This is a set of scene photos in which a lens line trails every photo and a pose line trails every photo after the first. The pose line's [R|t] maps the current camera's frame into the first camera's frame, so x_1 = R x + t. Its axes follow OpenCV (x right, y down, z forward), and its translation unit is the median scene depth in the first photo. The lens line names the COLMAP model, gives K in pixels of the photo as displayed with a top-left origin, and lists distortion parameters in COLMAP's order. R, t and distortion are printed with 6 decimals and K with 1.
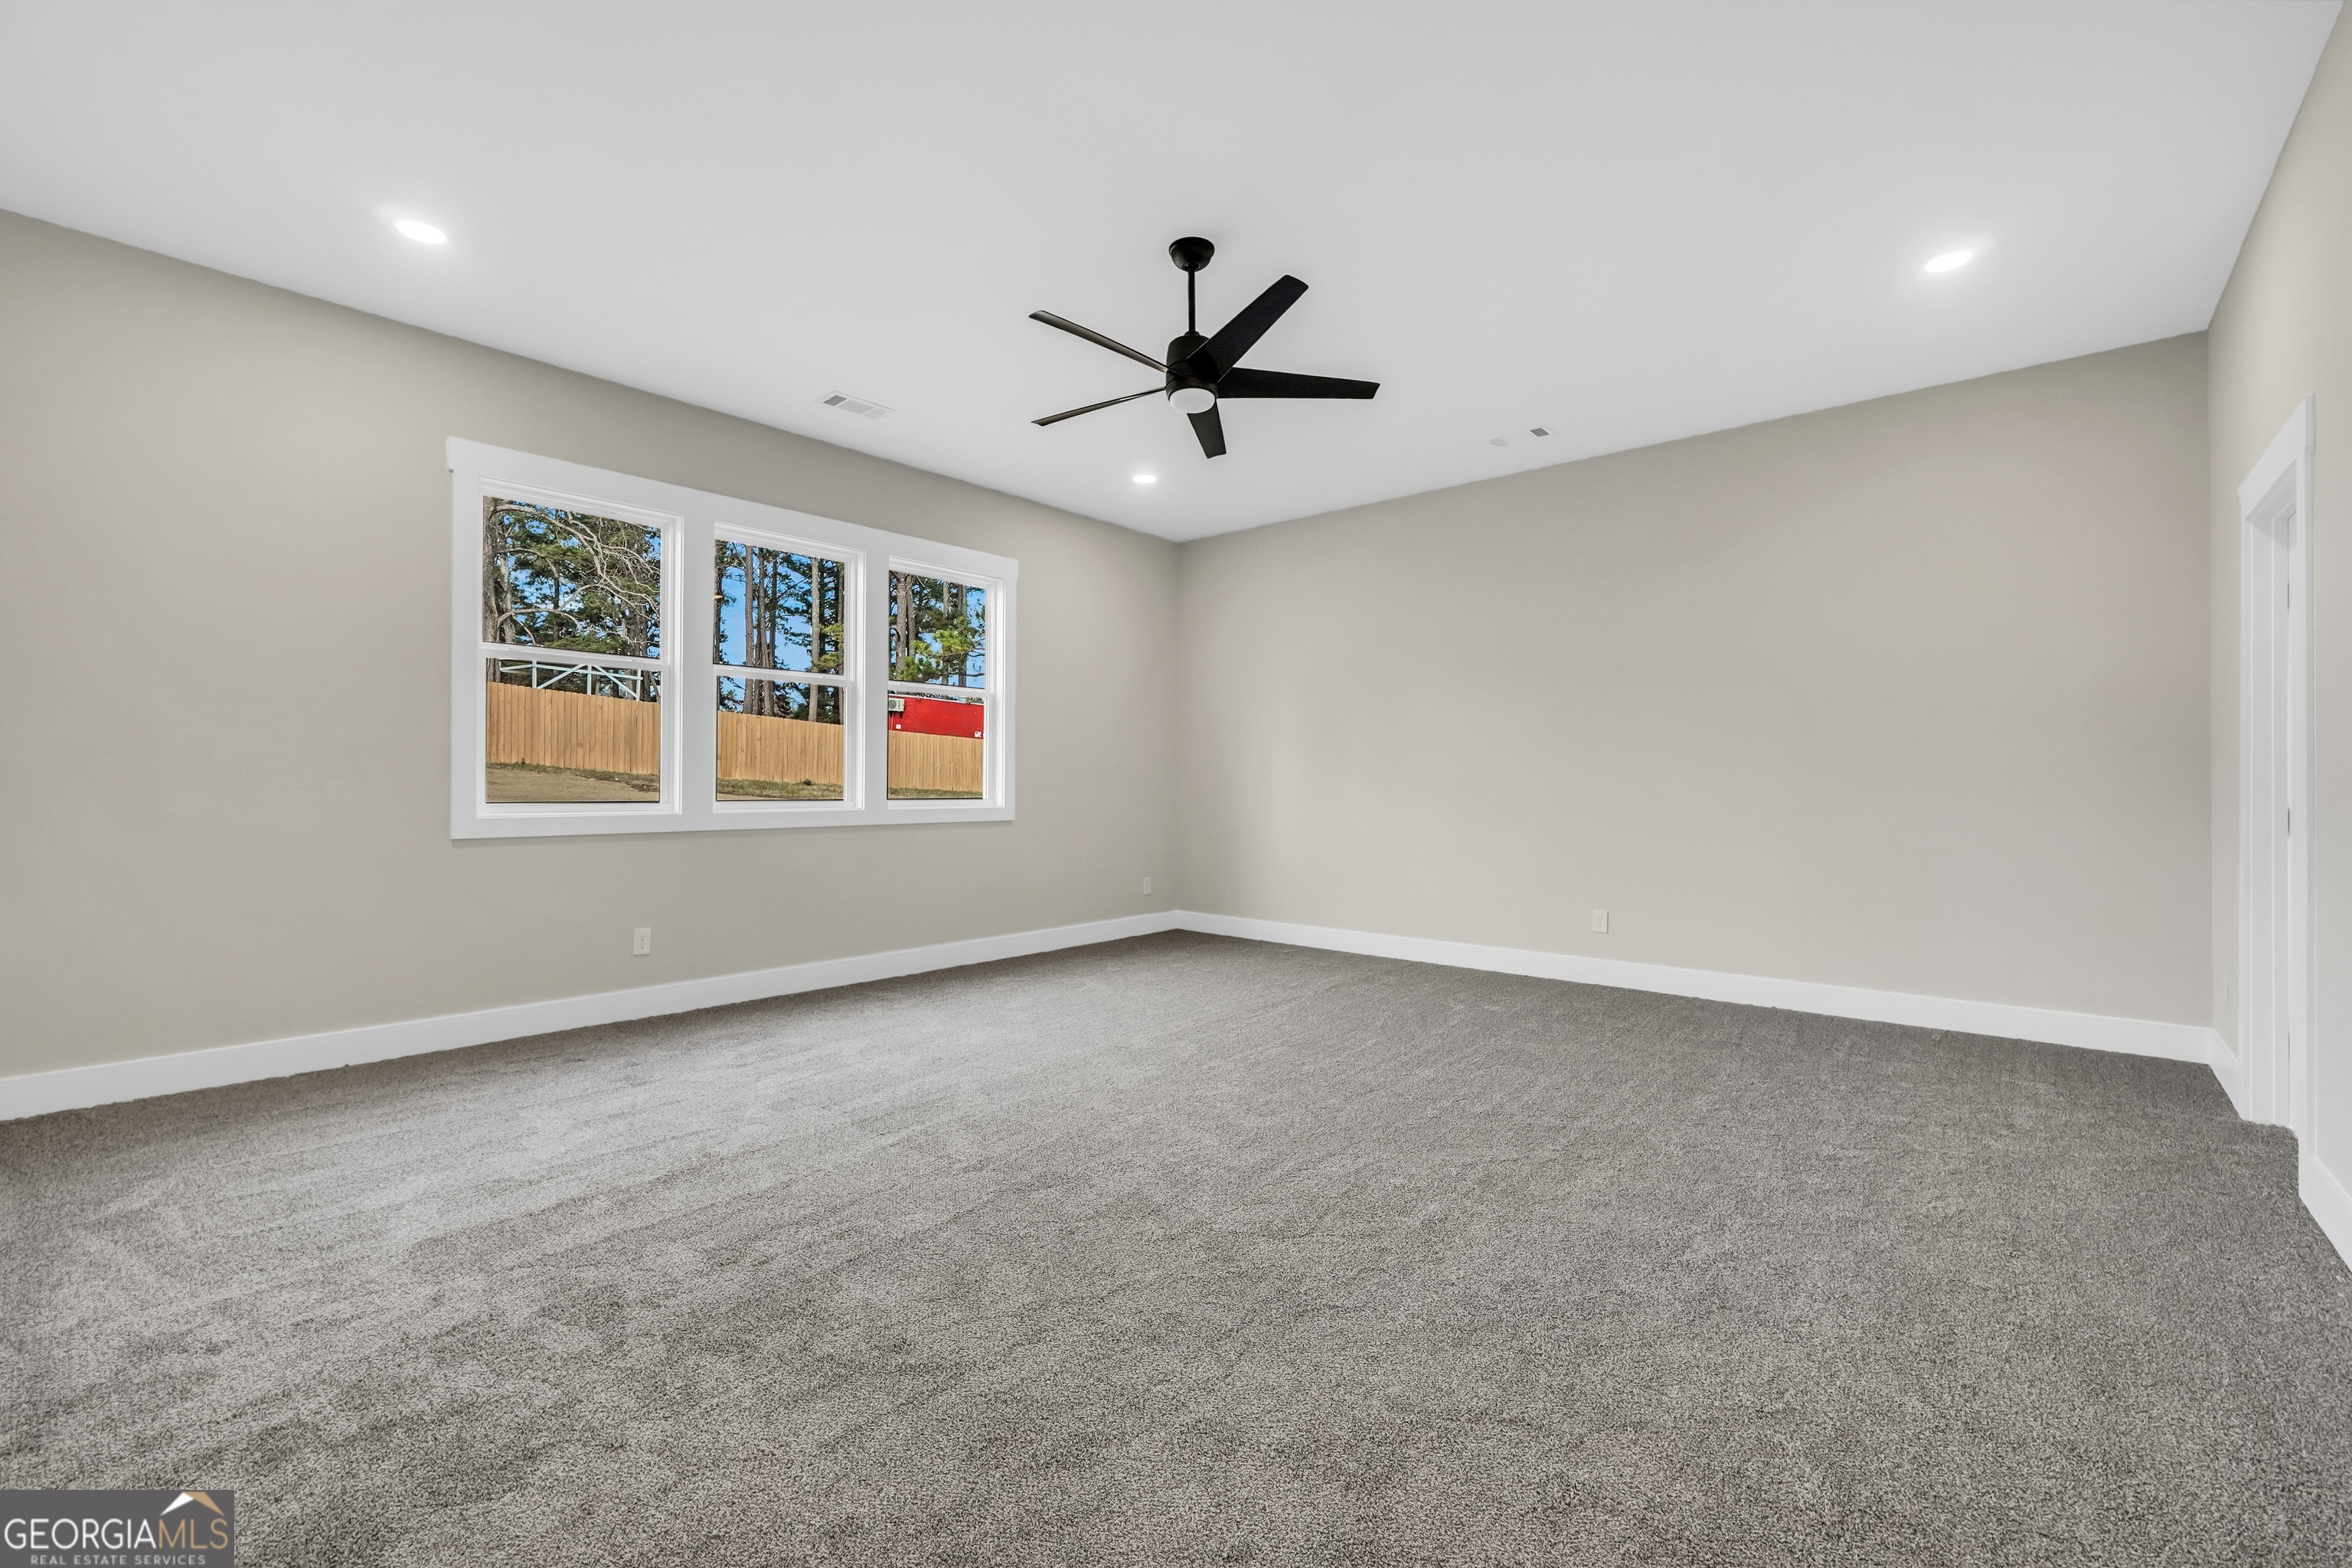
lens RADIAL K [[995.7, 0, 1164.8], [0, 995.7, 780.8], [0, 0, 1]] dist [-0.006858, 0.000726]
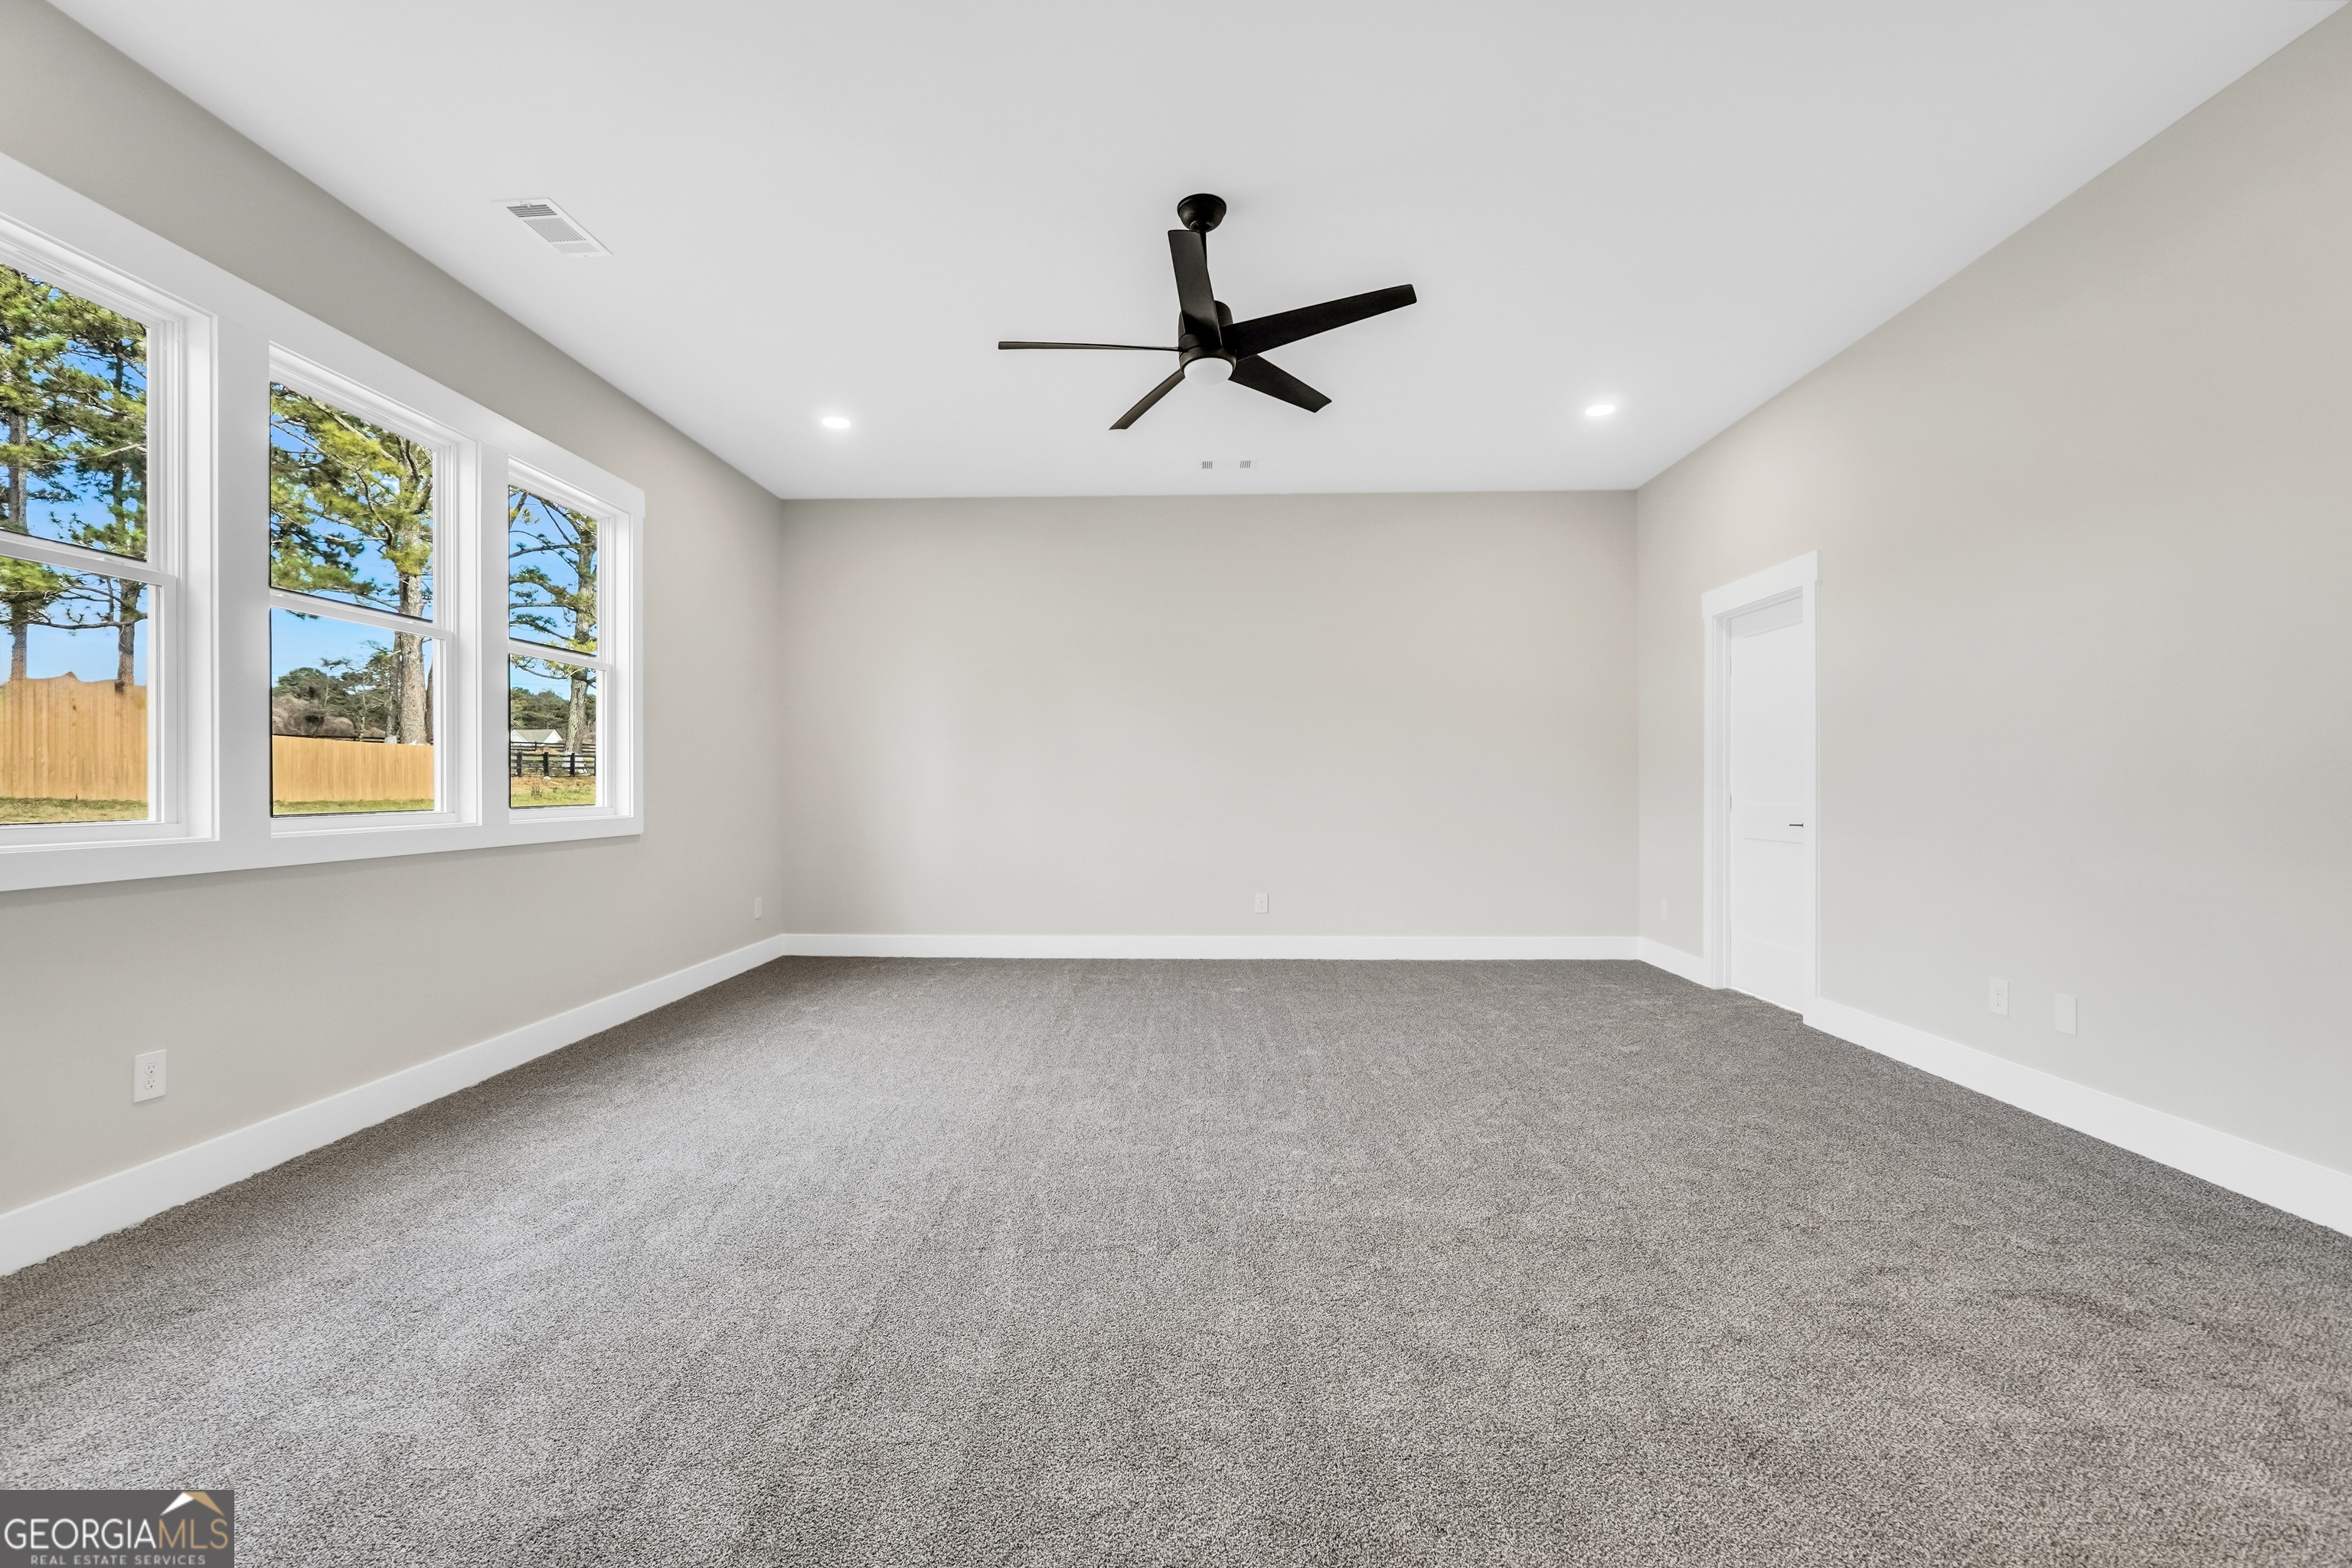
lens RADIAL K [[995.7, 0, 1171.8], [0, 995.7, 784.9], [0, 0, 1]] dist [-0.006858, 0.000726]
pose [[0.769675, -0.004997, 0.638417, -0.513804], [0.003508, 0.999987, 0.003598, 0.001965], [-0.638427, -0.000530, 0.769682, 0.260092]]
